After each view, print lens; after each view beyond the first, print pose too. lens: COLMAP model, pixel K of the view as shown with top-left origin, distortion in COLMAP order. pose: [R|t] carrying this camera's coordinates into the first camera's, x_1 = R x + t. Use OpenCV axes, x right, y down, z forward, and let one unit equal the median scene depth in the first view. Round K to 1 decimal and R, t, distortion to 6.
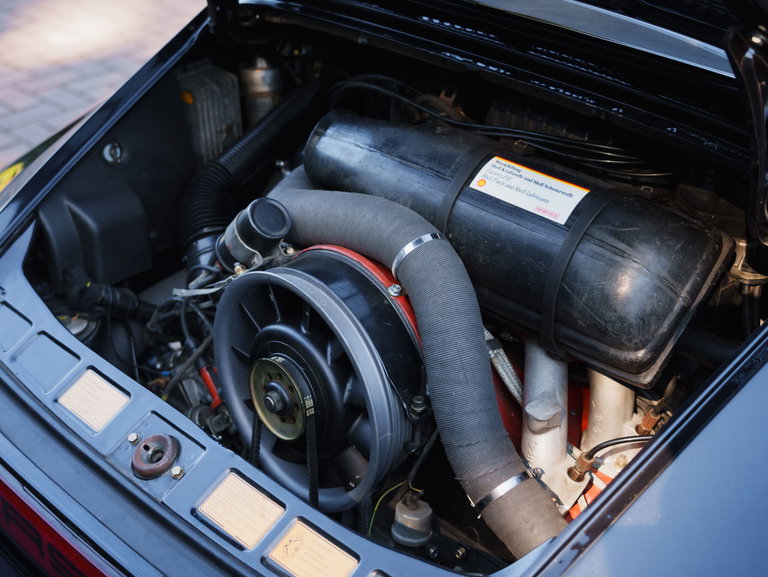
lens RADIAL K [[1241.6, 0, 384.0], [0, 1241.6, 288.5], [0, 0, 1]] dist [0.025940, 0.008421]
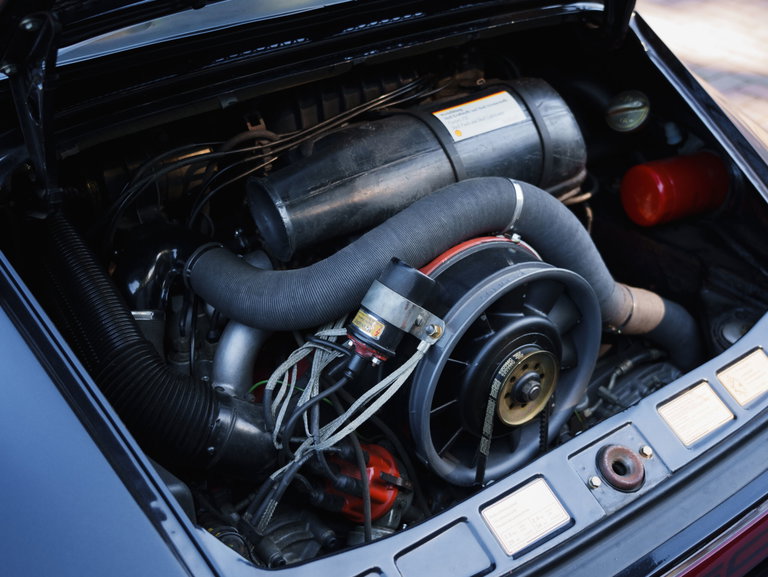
lens RADIAL K [[1027.7, 0, 384.0], [0, 1027.7, 288.5], [0, 0, 1]] dist [0.029346, 0.023064]
pose [[0.101987, -0.523922, 0.845638, -0.805912], [0.470913, 0.774218, 0.422879, -0.408738], [-0.876265, 0.355094, 0.325682, 0.811410]]
